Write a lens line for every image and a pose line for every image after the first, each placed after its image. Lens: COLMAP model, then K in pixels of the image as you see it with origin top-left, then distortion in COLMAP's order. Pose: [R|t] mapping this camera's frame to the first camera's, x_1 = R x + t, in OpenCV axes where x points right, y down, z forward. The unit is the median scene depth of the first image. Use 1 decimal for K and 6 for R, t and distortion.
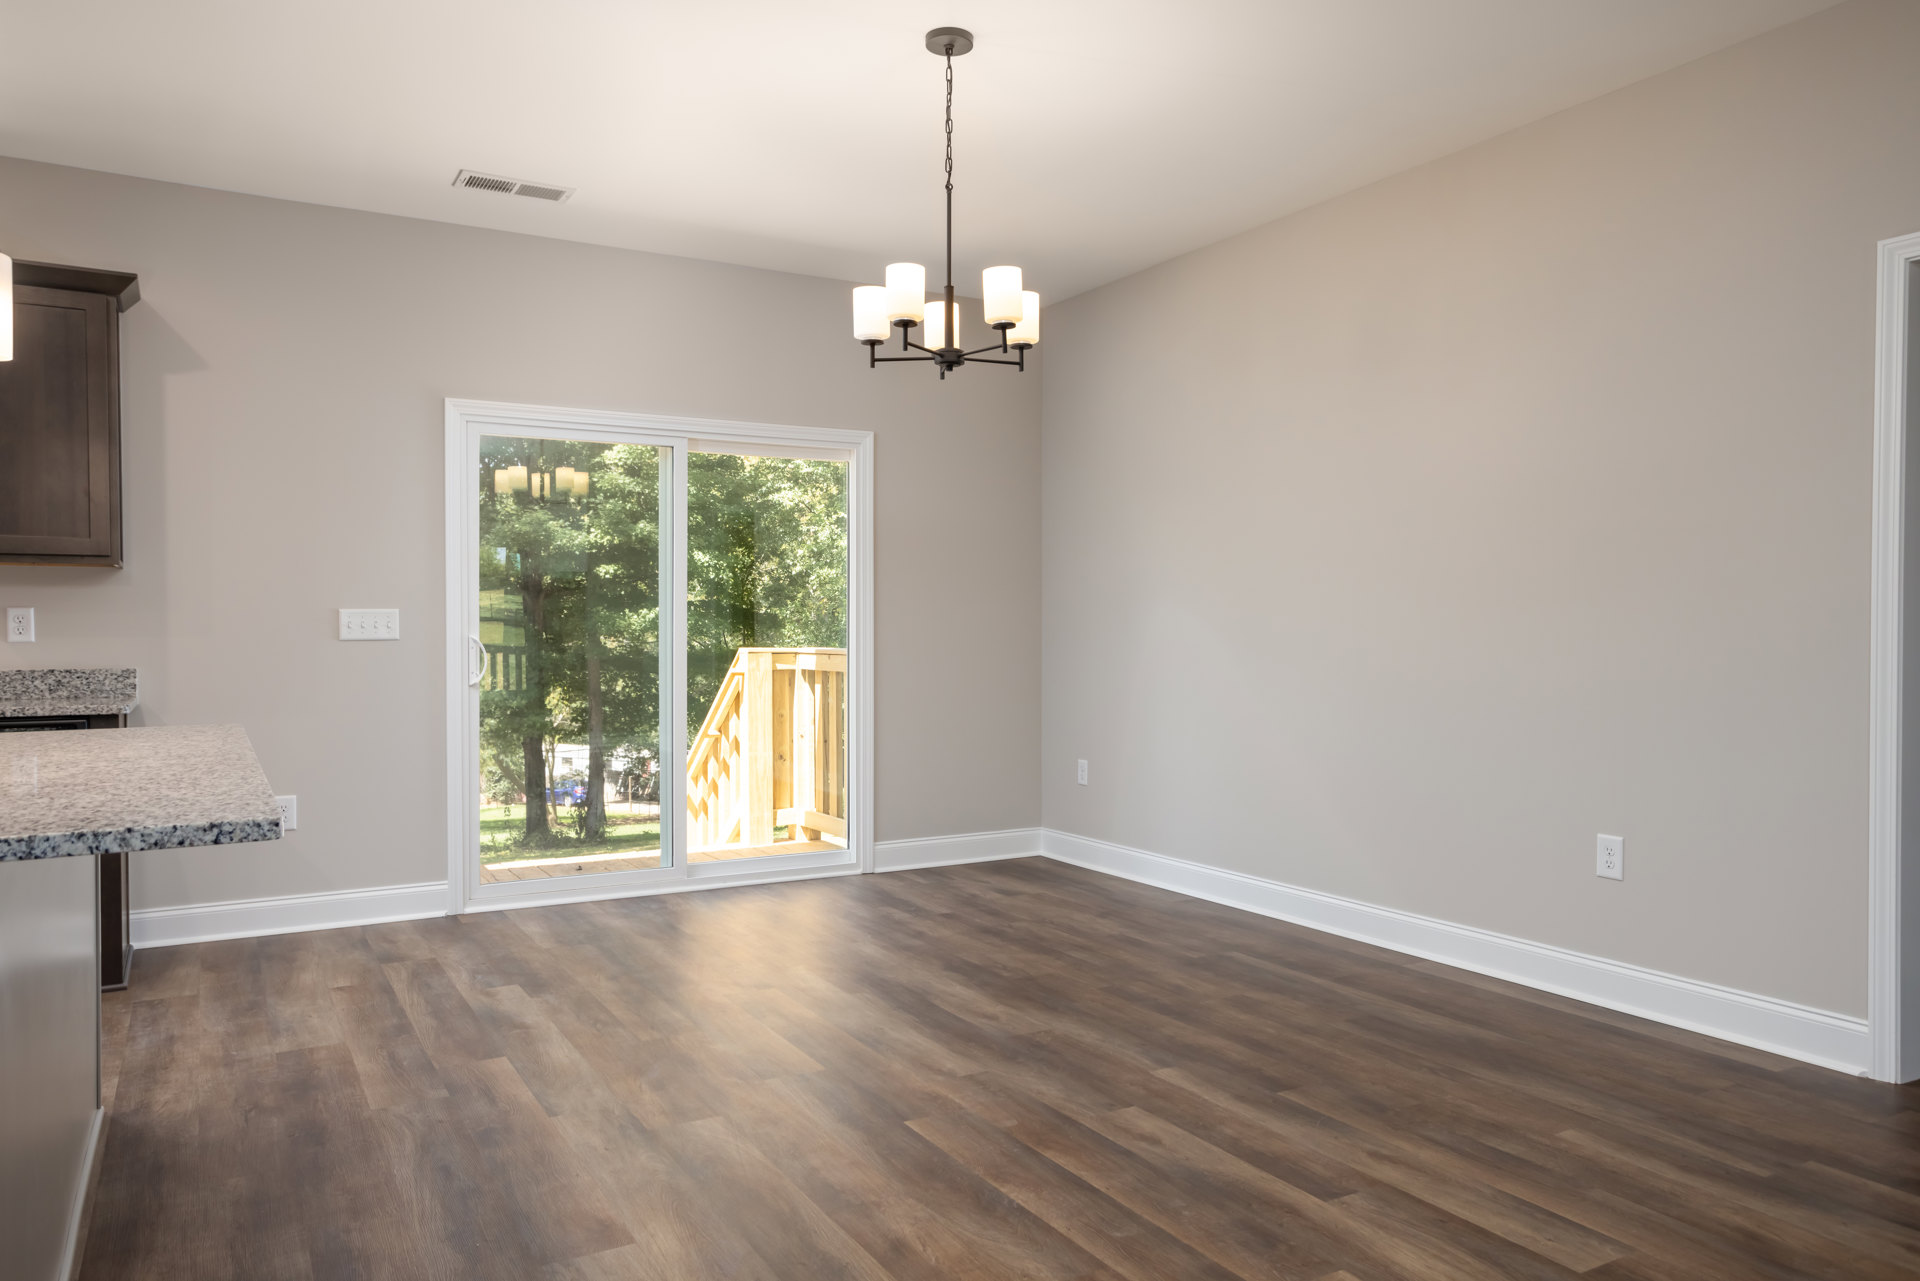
lens RADIAL K [[1301.6, 0, 967.6], [0, 1301.6, 624.3], [0, 0, 1]] dist [-0.004917, 0.017935]
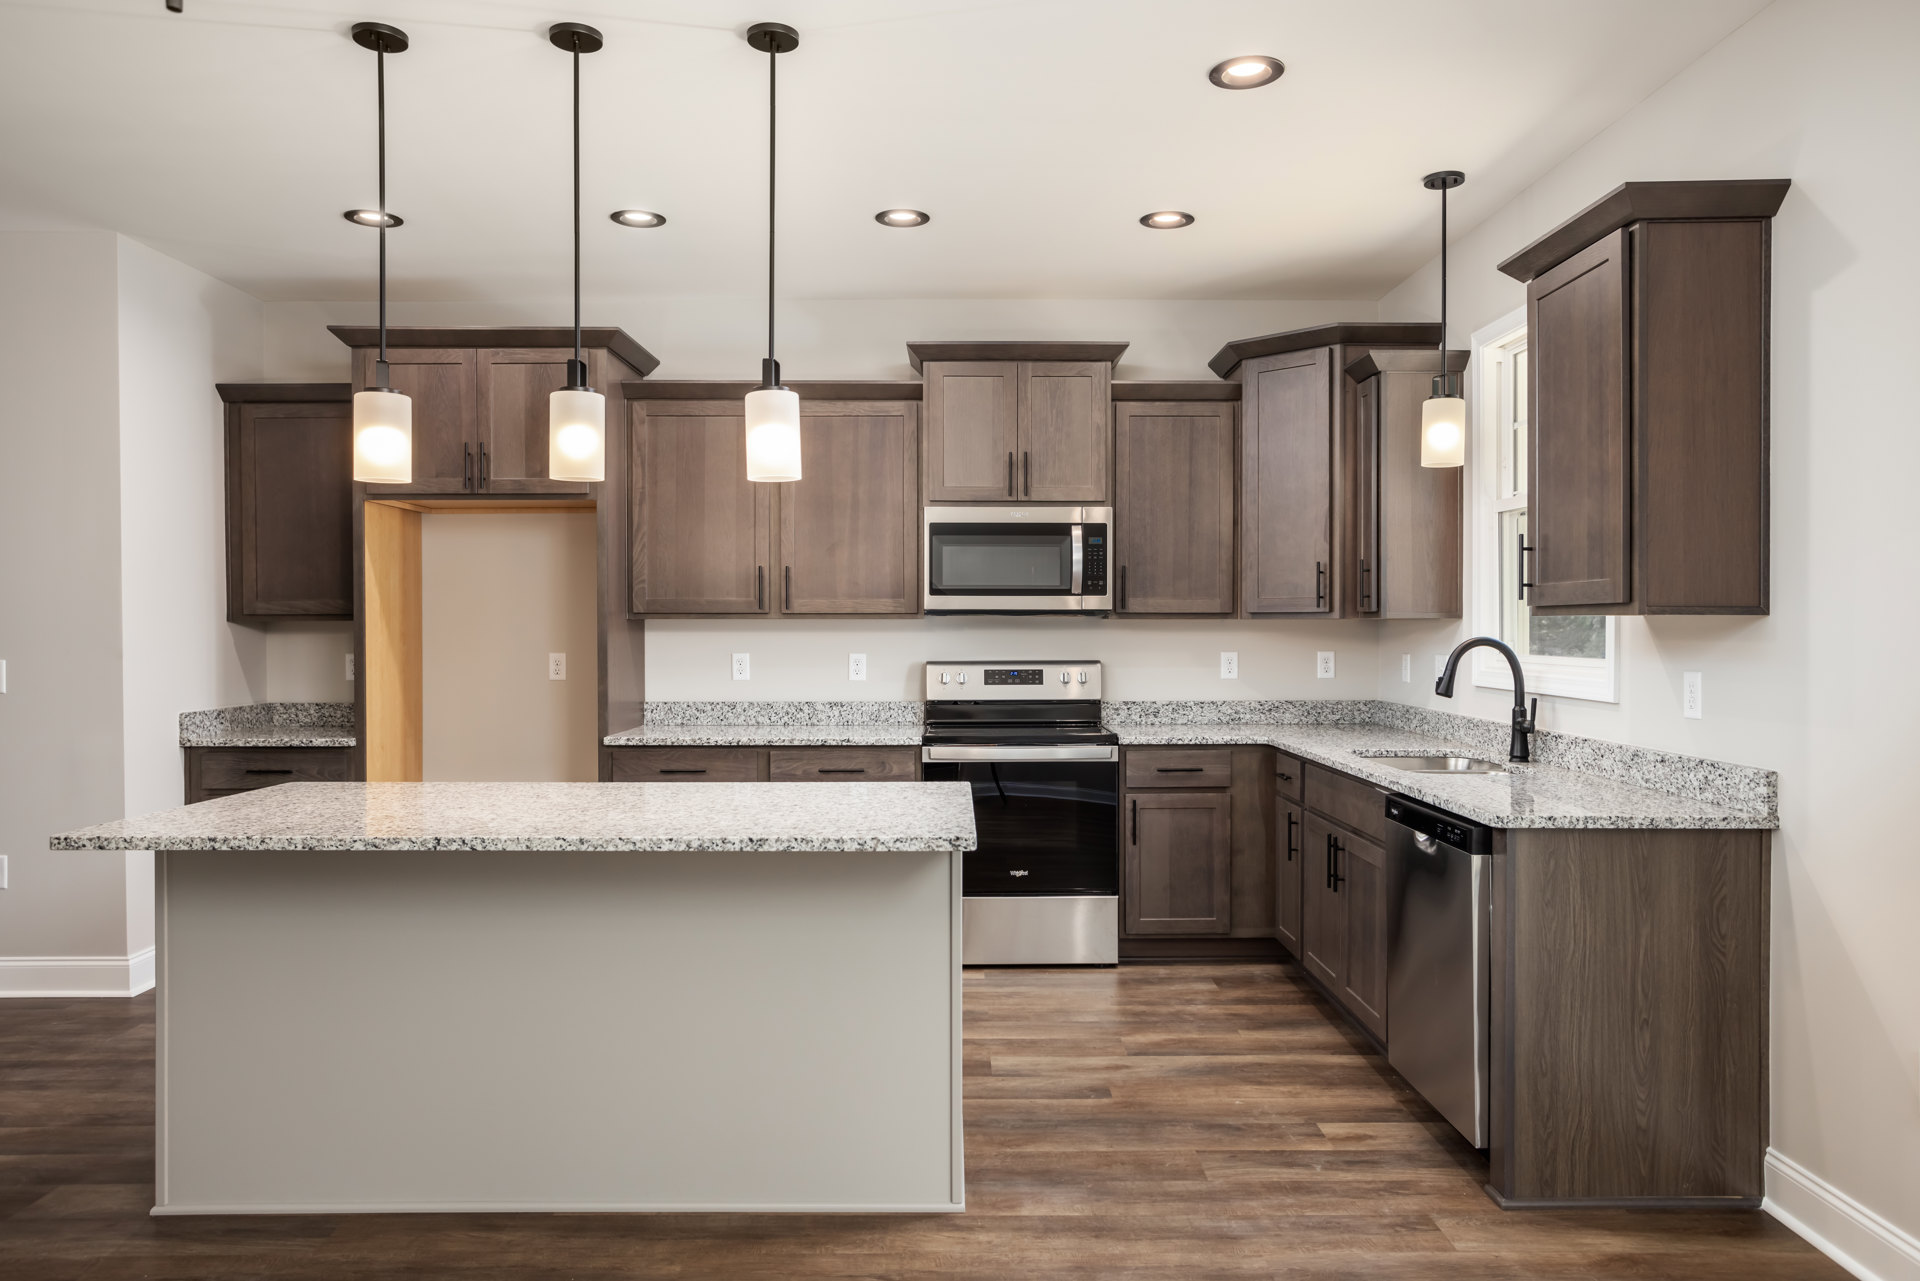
lens RADIAL K [[1301.6, 0, 957.1], [0, 1301.6, 645.1], [0, 0, 1]] dist [-0.004917, 0.017935]
pose [[-0.492935, 0.005558, -0.870048, 0.131255], [-0.005771, 0.999937, 0.009657, -0.038673], [0.870047, 0.009781, -0.492872, 1.190493]]
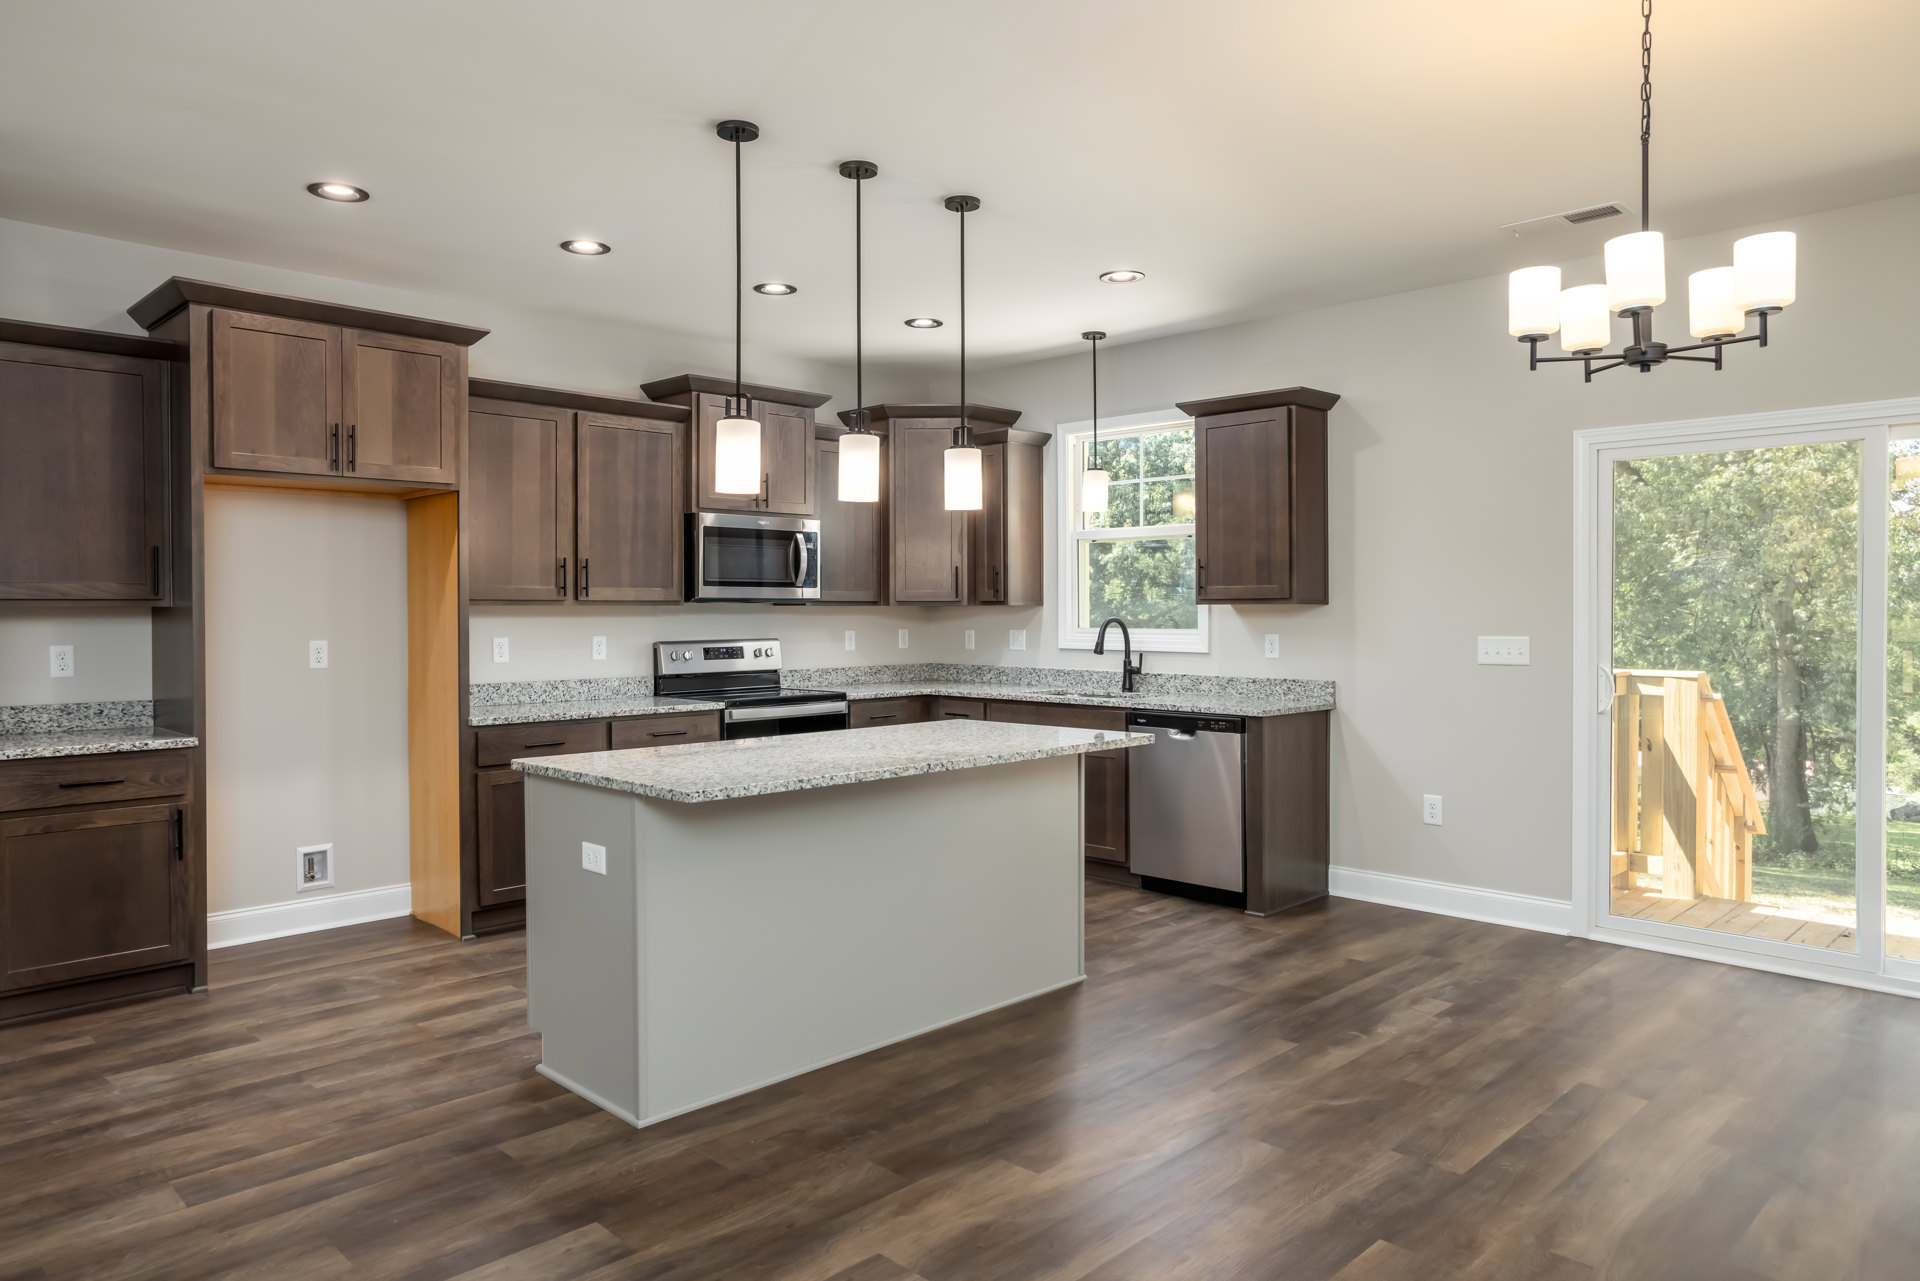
lens RADIAL K [[1226.5, 0, 979.8], [0, 1226.5, 633.4], [0, 0, 1]] dist [-0.006484, 0.005108]
pose [[0.267918, 0.010465, -0.963385, 0.544859], [0.001373, 0.999936, 0.011244, -0.034374], [0.963441, -0.004336, 0.267886, 0.410602]]
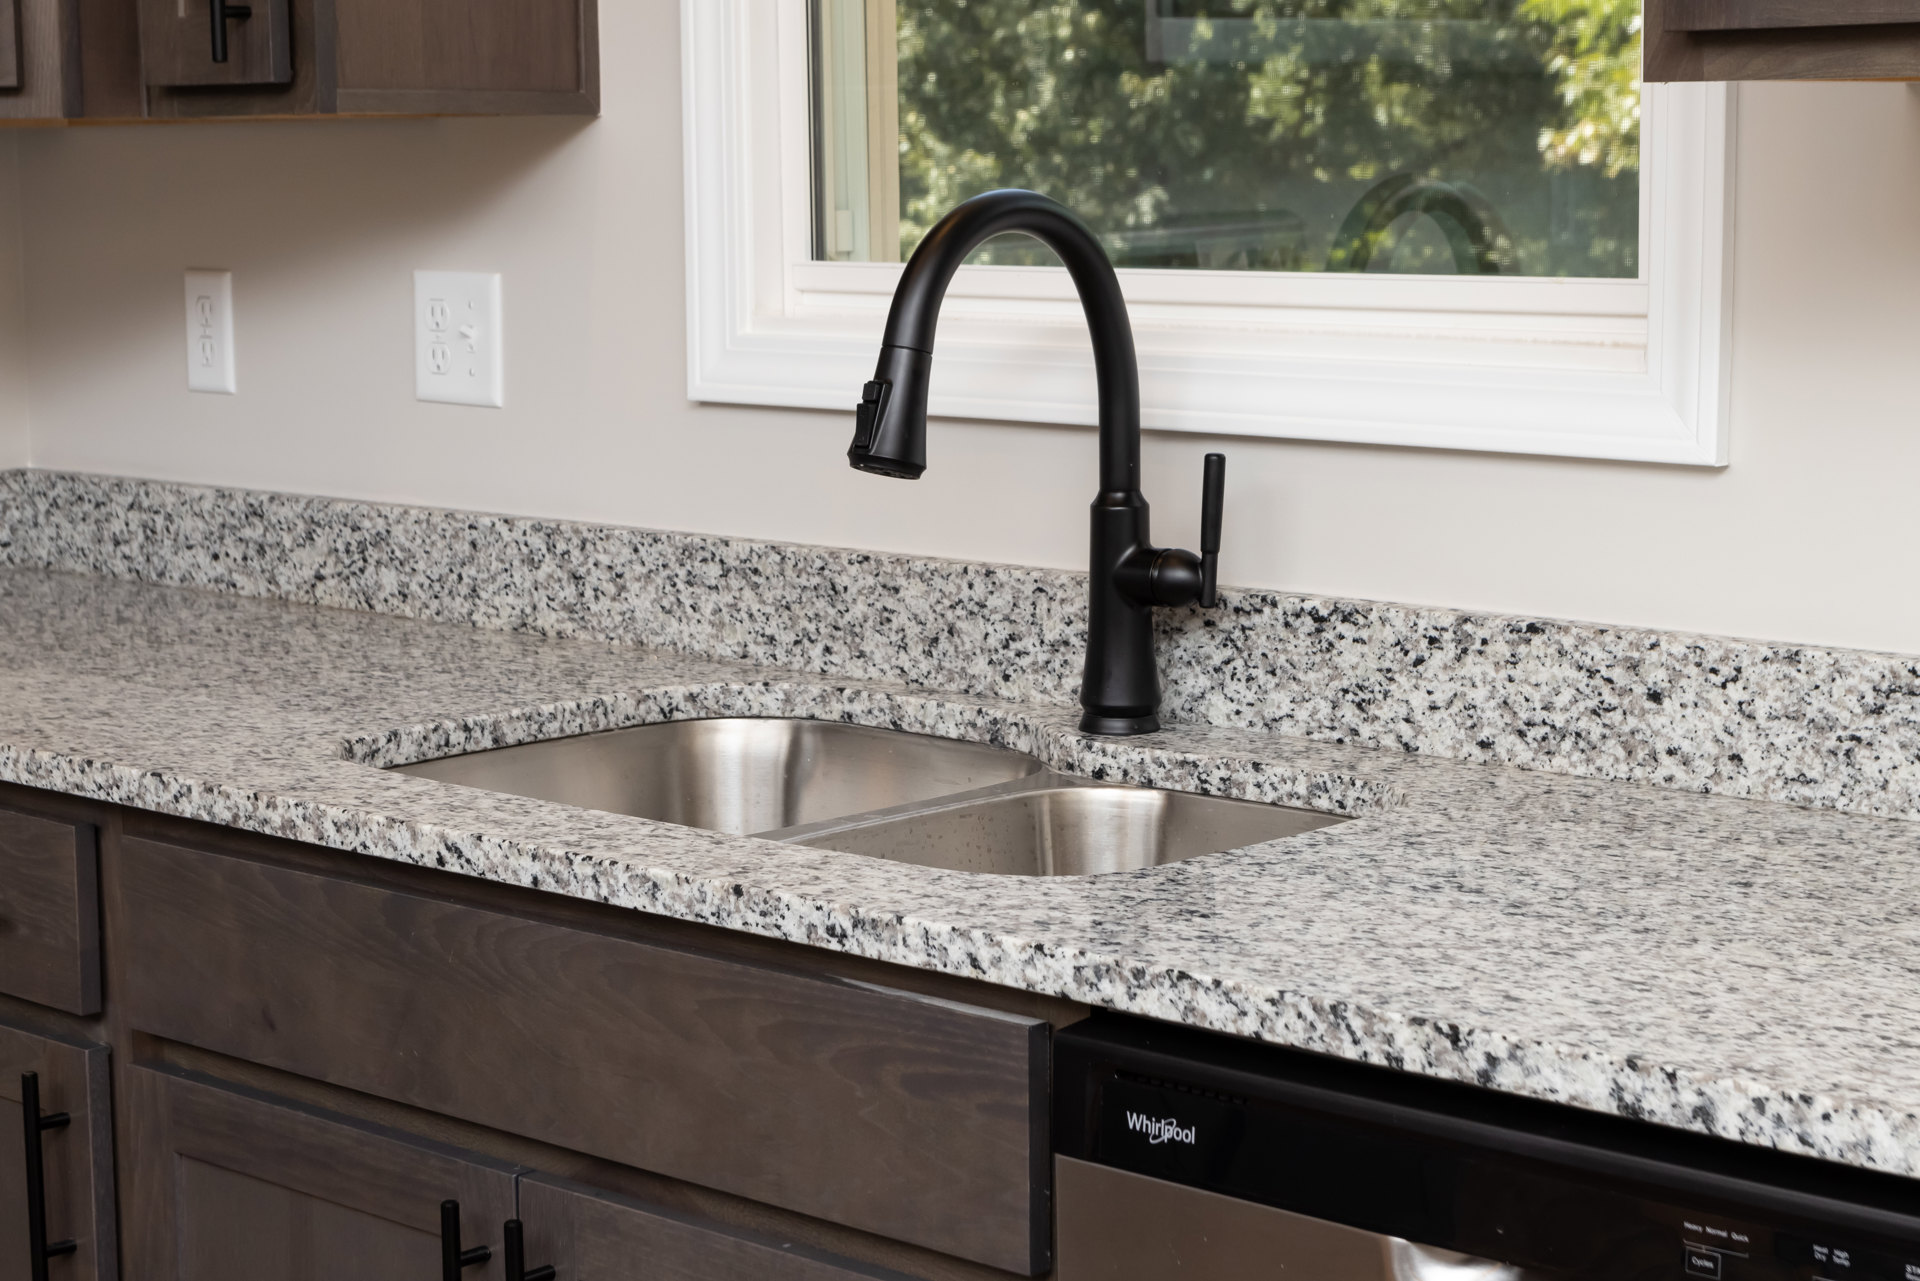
lens RADIAL K [[3543.7, 0, 954.8], [0, 3543.7, 643.5], [0, 0, 1]] dist [-0.014459, 0.000000]
pose [[0.284637, 0.120564, -0.951024, -0.404886], [0.010508, 0.991608, 0.128854, -0.038210], [0.958578, -0.046670, 0.280982, 0.844195]]
